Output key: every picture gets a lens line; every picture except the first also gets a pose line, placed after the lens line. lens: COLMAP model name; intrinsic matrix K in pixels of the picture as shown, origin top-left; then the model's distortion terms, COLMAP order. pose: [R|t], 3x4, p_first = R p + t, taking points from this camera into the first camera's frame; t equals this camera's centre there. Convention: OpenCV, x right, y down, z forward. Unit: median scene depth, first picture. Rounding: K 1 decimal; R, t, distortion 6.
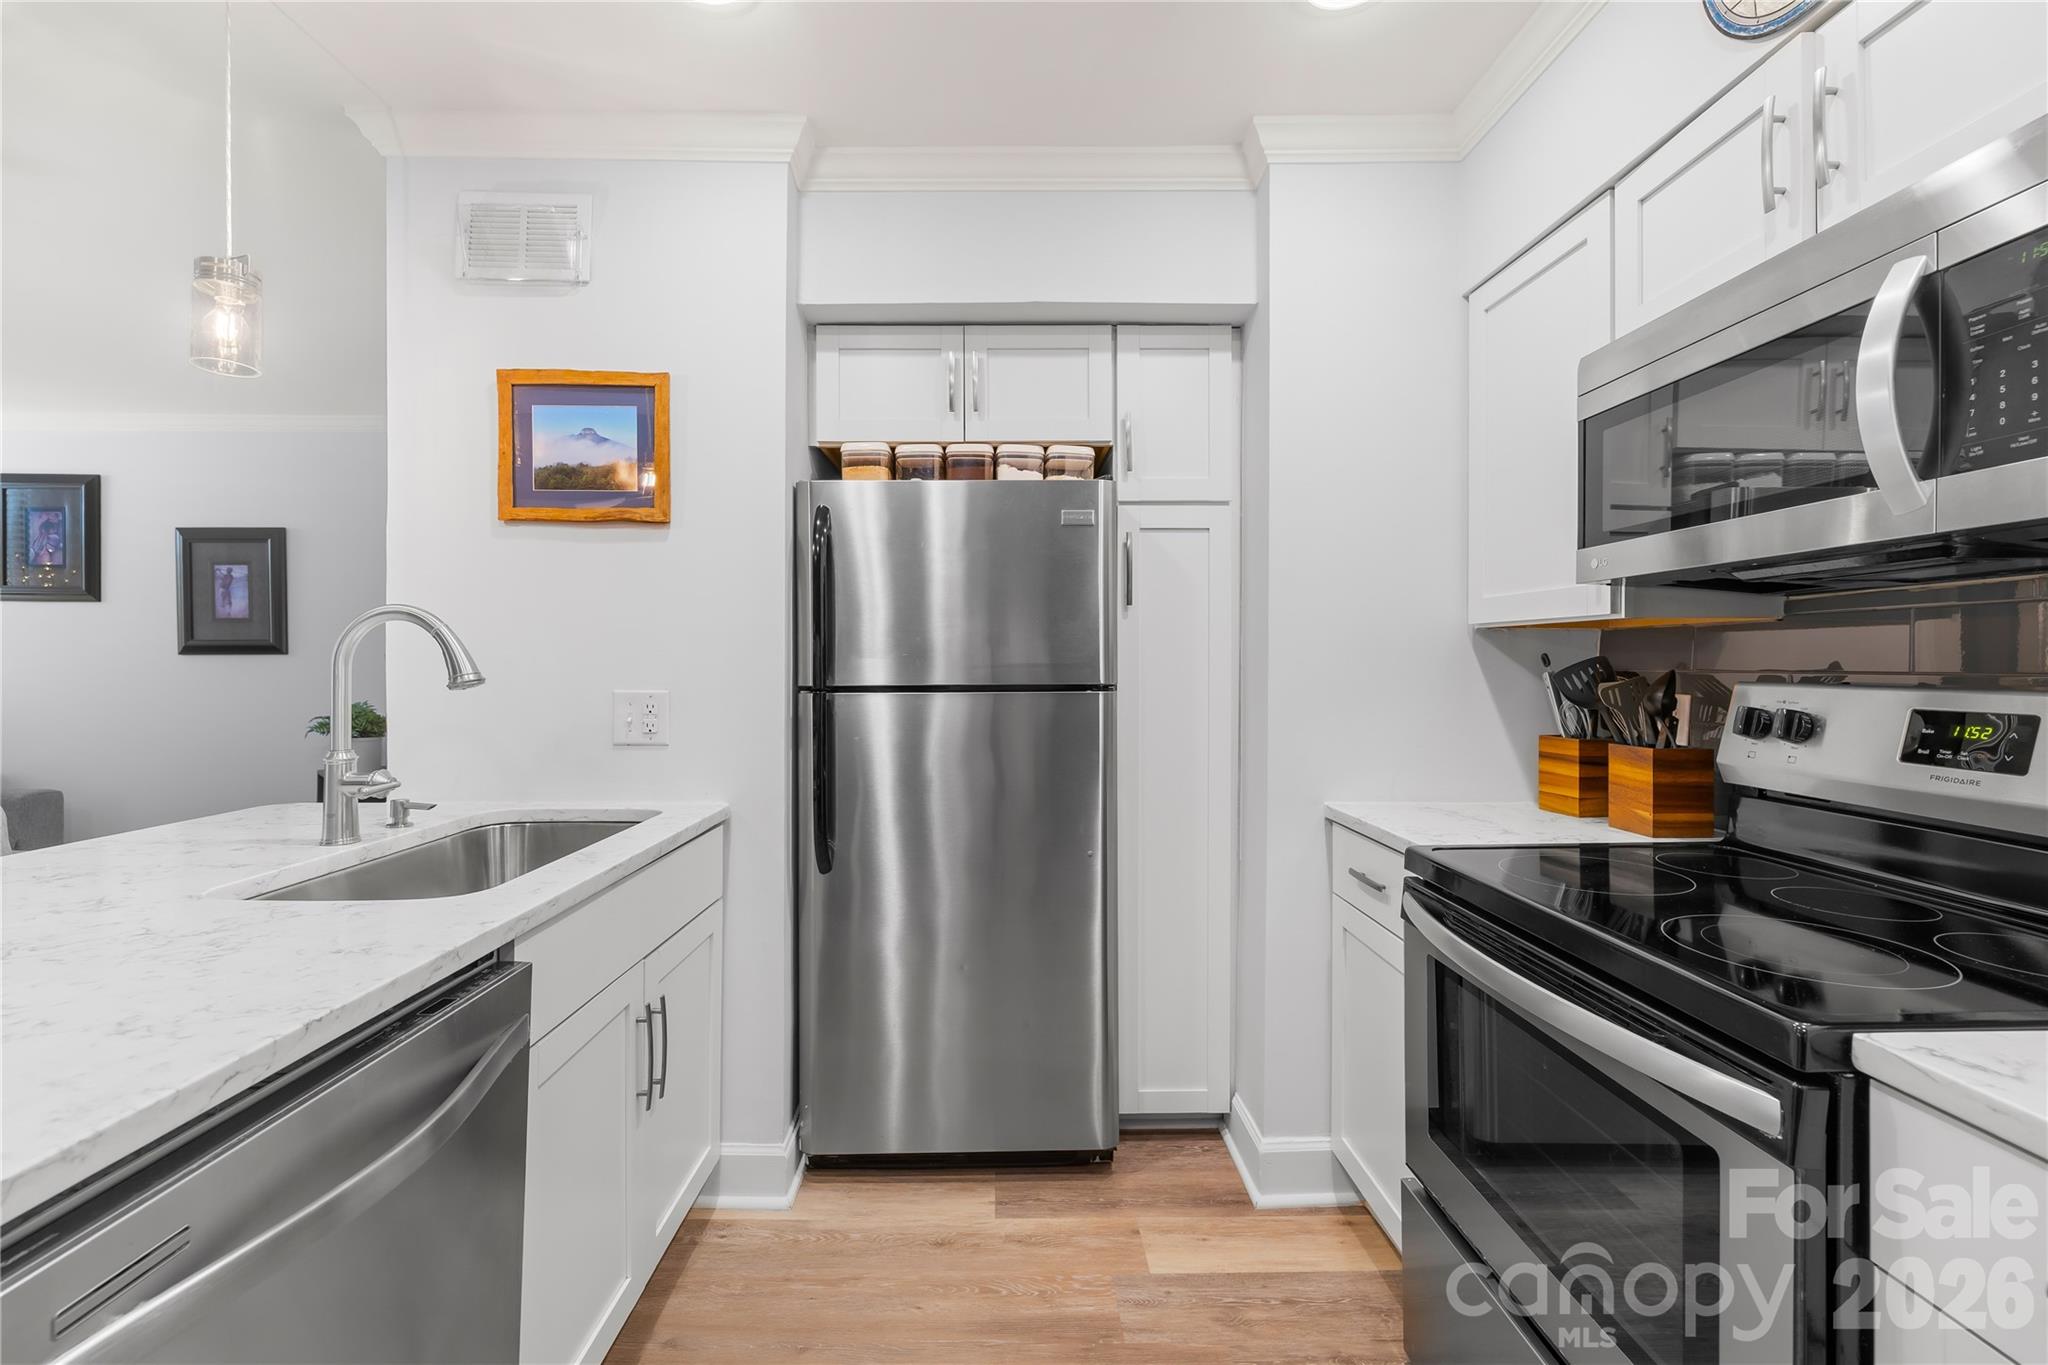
lens RADIAL K [[865.6, 0, 1008.4], [0, 865.6, 666.1], [0, 0, 1]] dist [0.000256, 0.000045]
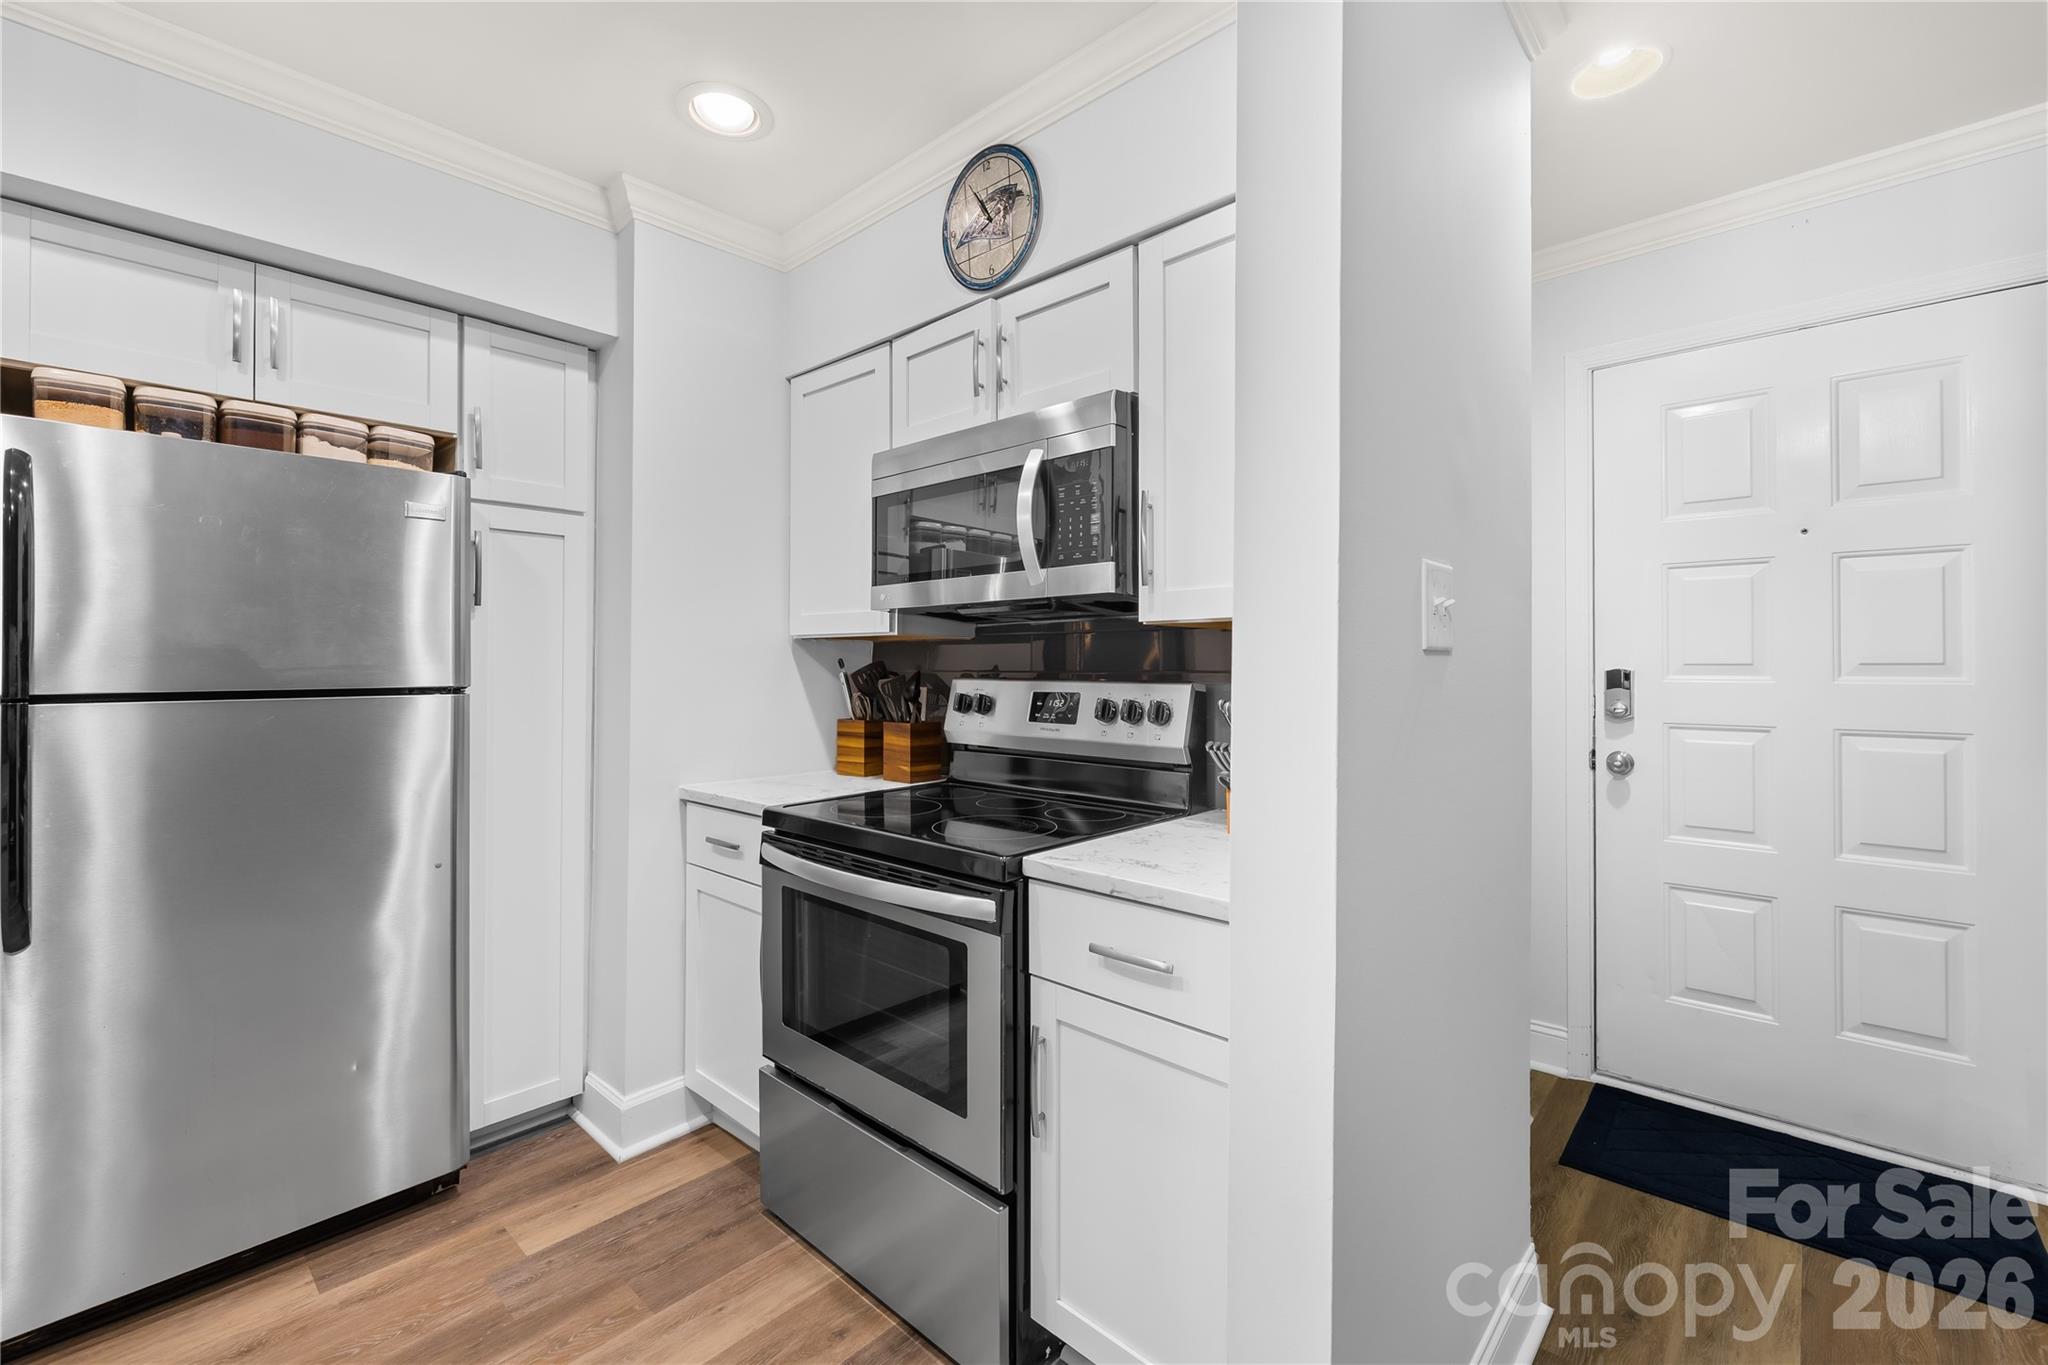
lens RADIAL K [[865.6, 0, 1008.4], [0, 865.6, 666.1], [0, 0, 1]] dist [0.000256, 0.000045]
pose [[0.693707, 0.001406, 0.720256, -0.176427], [0.001124, 0.999995, -0.003035, 0.001568], [-0.720256, 0.002915, 0.693702, -0.127816]]
